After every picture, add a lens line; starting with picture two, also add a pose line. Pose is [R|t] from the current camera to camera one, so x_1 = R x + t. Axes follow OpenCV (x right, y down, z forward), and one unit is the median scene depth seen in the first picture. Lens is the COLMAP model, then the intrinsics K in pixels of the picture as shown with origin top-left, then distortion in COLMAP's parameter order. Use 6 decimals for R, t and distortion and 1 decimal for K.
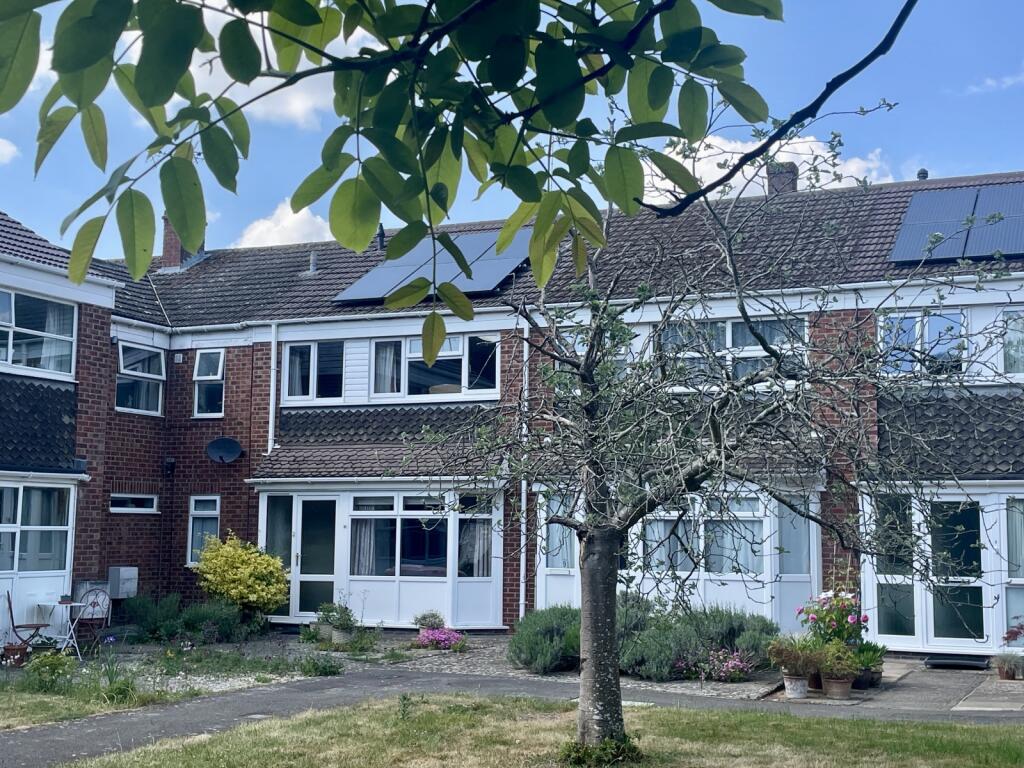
lens RADIAL K [[1353.4, 0, 514.8], [0, 1353.4, 385.9], [0, 0, 1]] dist [0.012824, 0.000000]
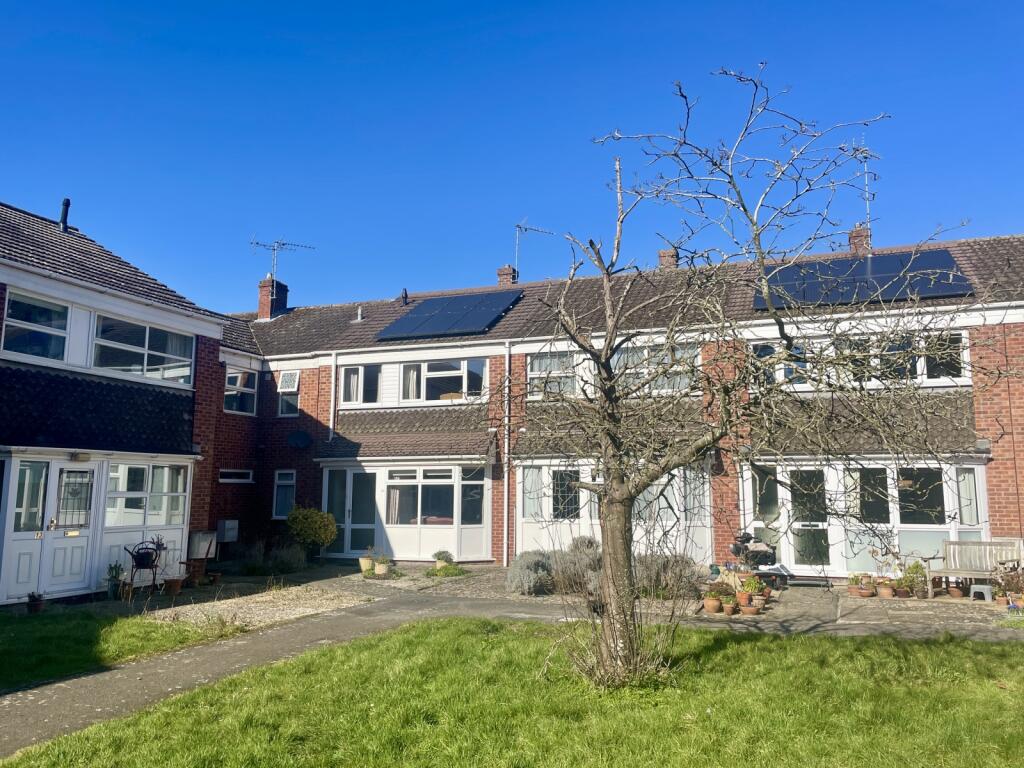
lens RADIAL K [[777.5, 0, 507.9], [0, 777.5, 376.9], [0, 0, 1]] dist [0.010590, -0.002240]
pose [[0.998654, -0.001451, 0.051851, -0.033372], [0.003437, 0.999262, -0.038245, 0.013642], [-0.051757, 0.038371, 0.997922, 0.150175]]
